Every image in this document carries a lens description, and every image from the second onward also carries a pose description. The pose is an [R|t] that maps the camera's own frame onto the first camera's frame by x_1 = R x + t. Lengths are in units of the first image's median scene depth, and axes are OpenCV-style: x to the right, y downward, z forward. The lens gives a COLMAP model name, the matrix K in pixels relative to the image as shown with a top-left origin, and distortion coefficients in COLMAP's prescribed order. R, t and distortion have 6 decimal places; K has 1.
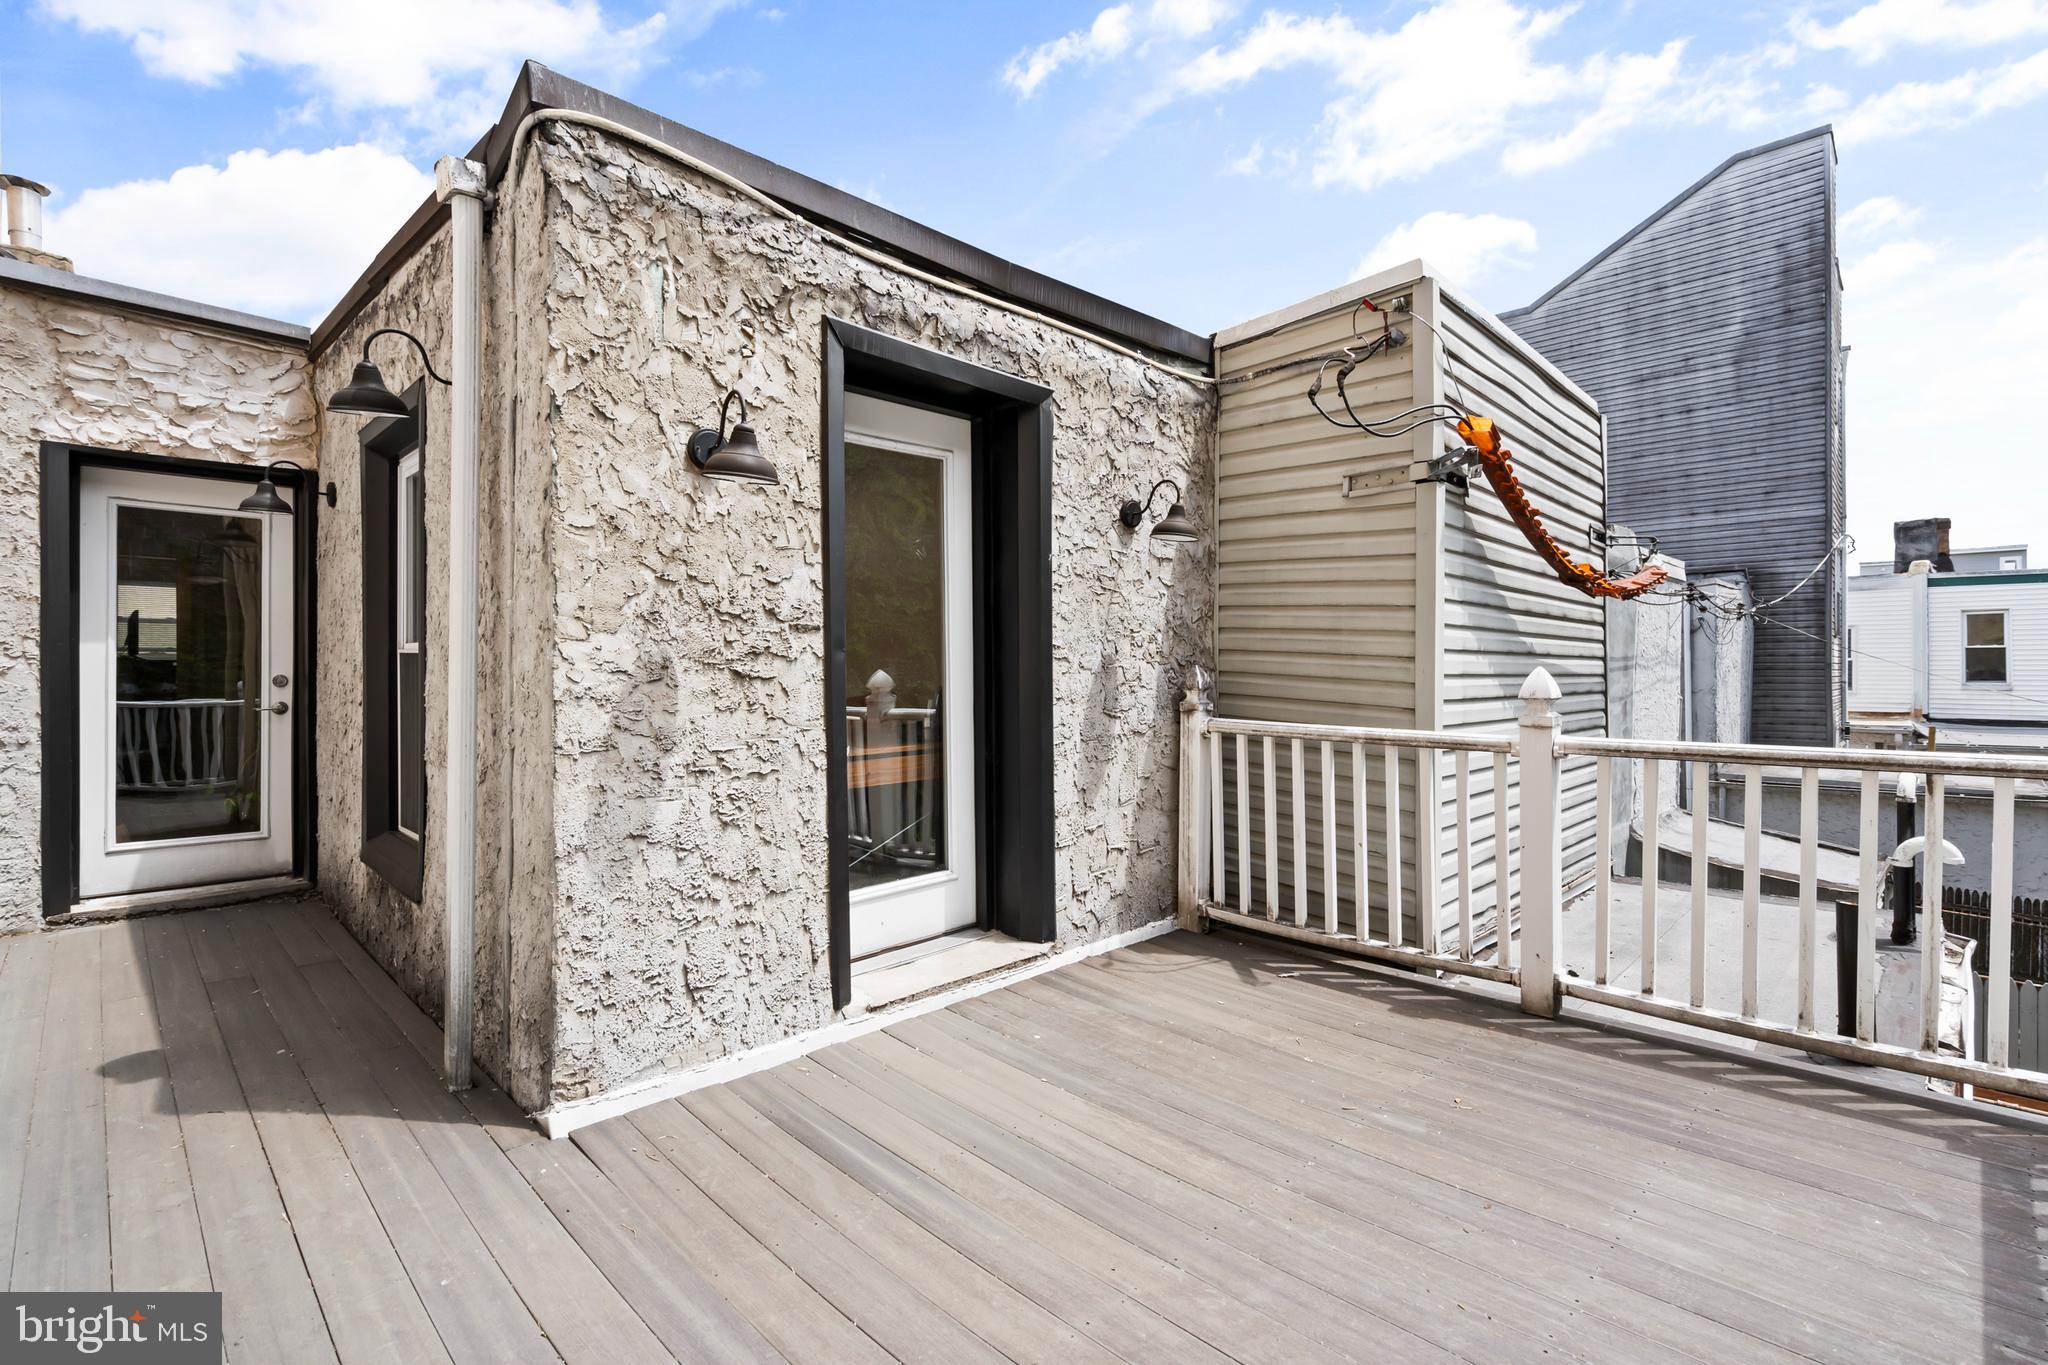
lens RADIAL K [[912.6, 0, 1024.0], [0, 912.6, 682.5], [0, 0, 1]] dist [-0.002526, 0.000576]
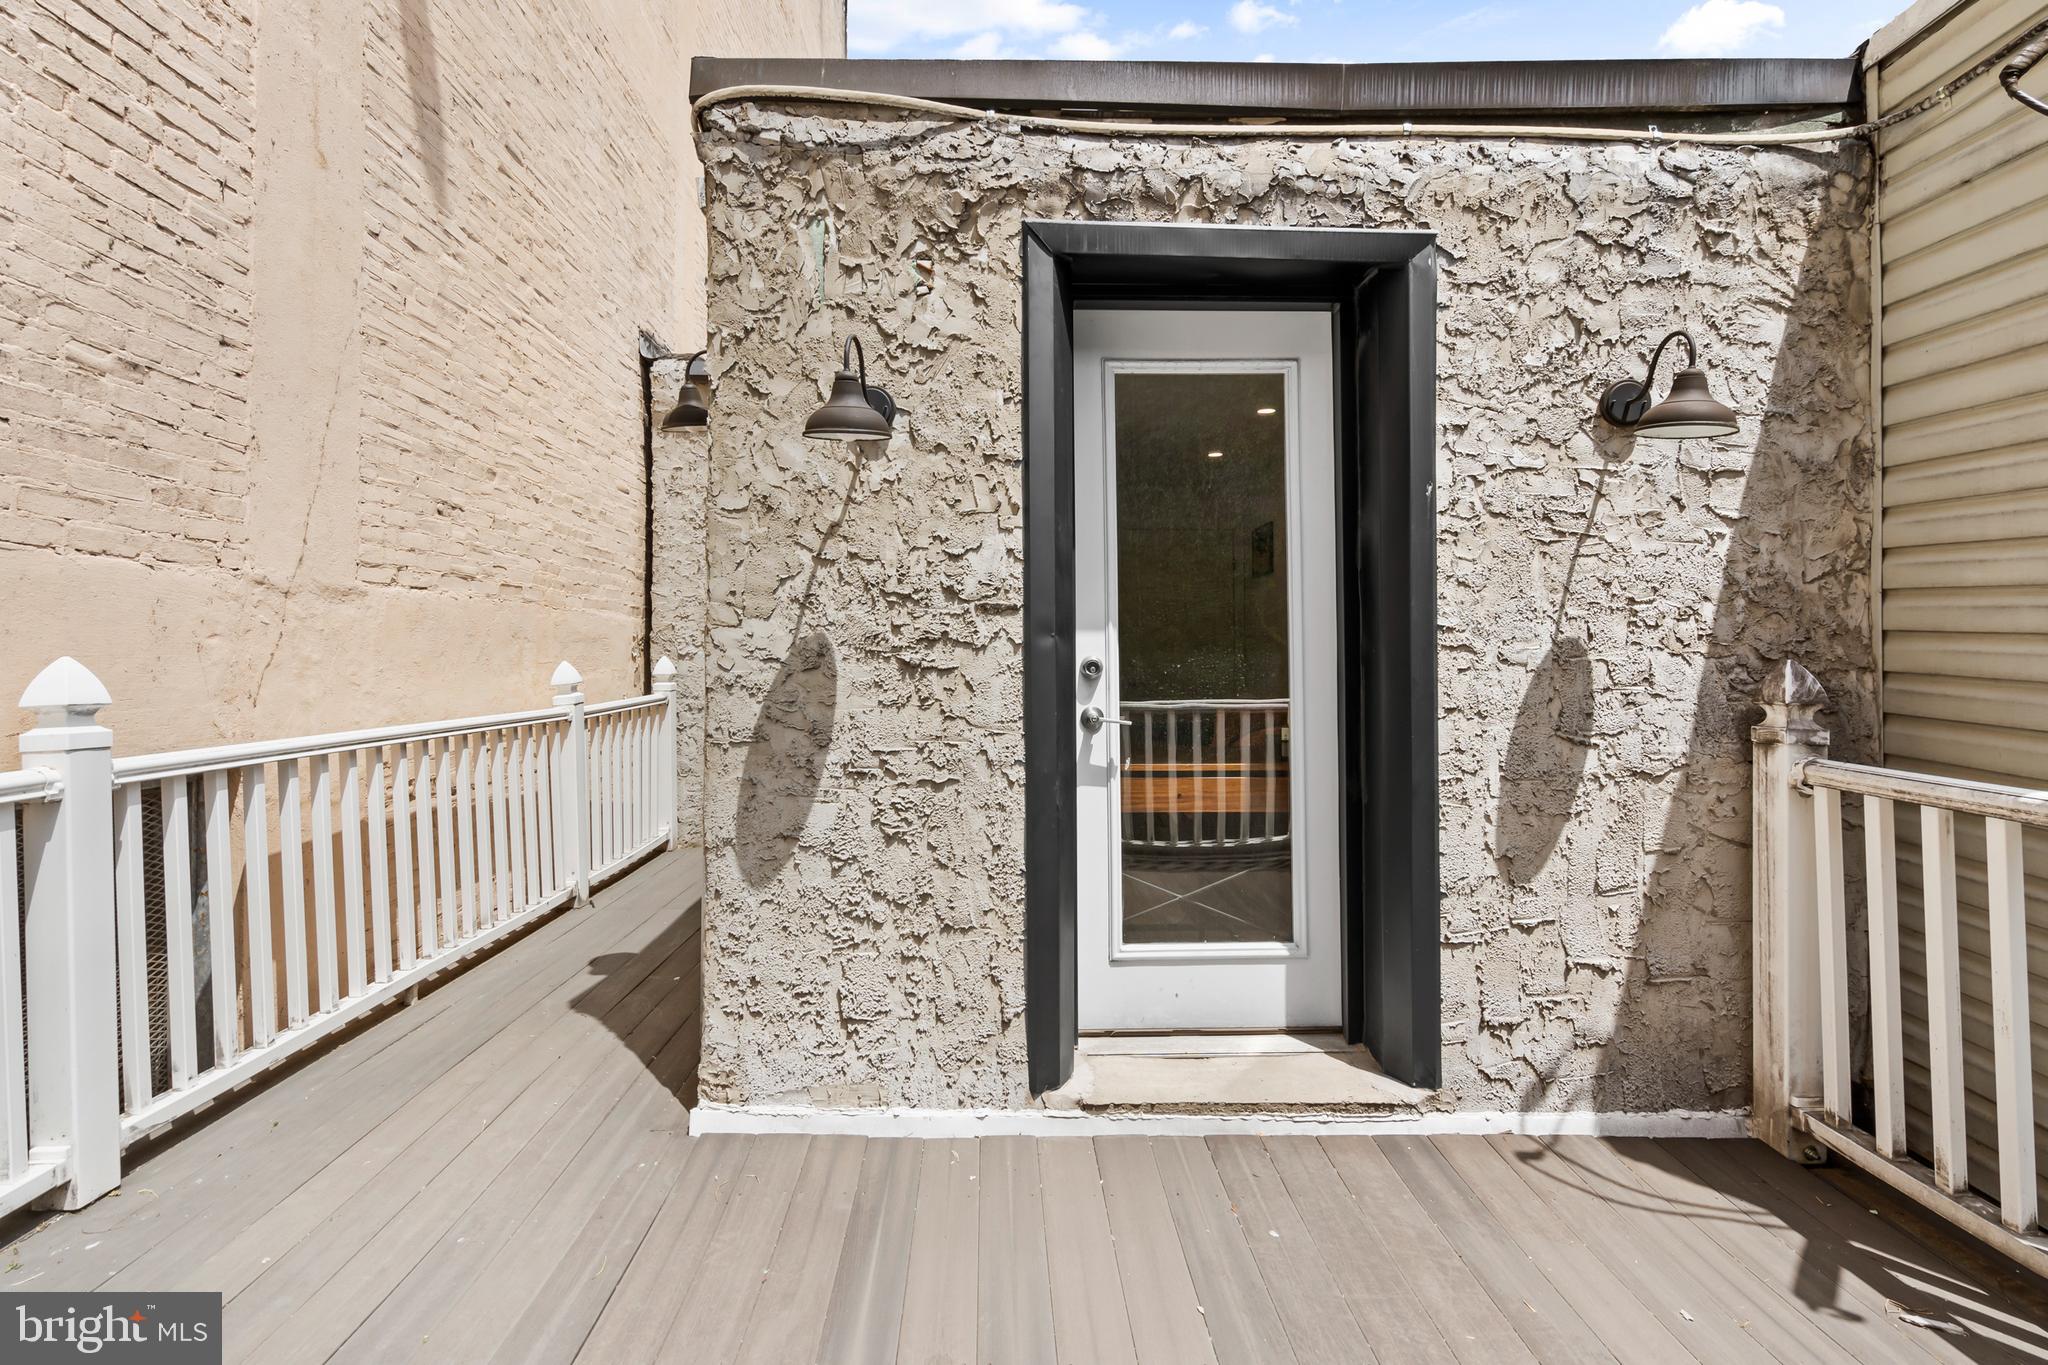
lens RADIAL K [[985.1, 0, 1029.9], [0, 985.1, 642.4], [0, 0, 1]] dist [-0.011039, 0.011513]
pose [[0.724401, 0.000859, -0.689378, 0.333015], [-0.019987, 0.999605, -0.019757, -0.010853], [0.689089, 0.028090, 0.724132, 0.330563]]
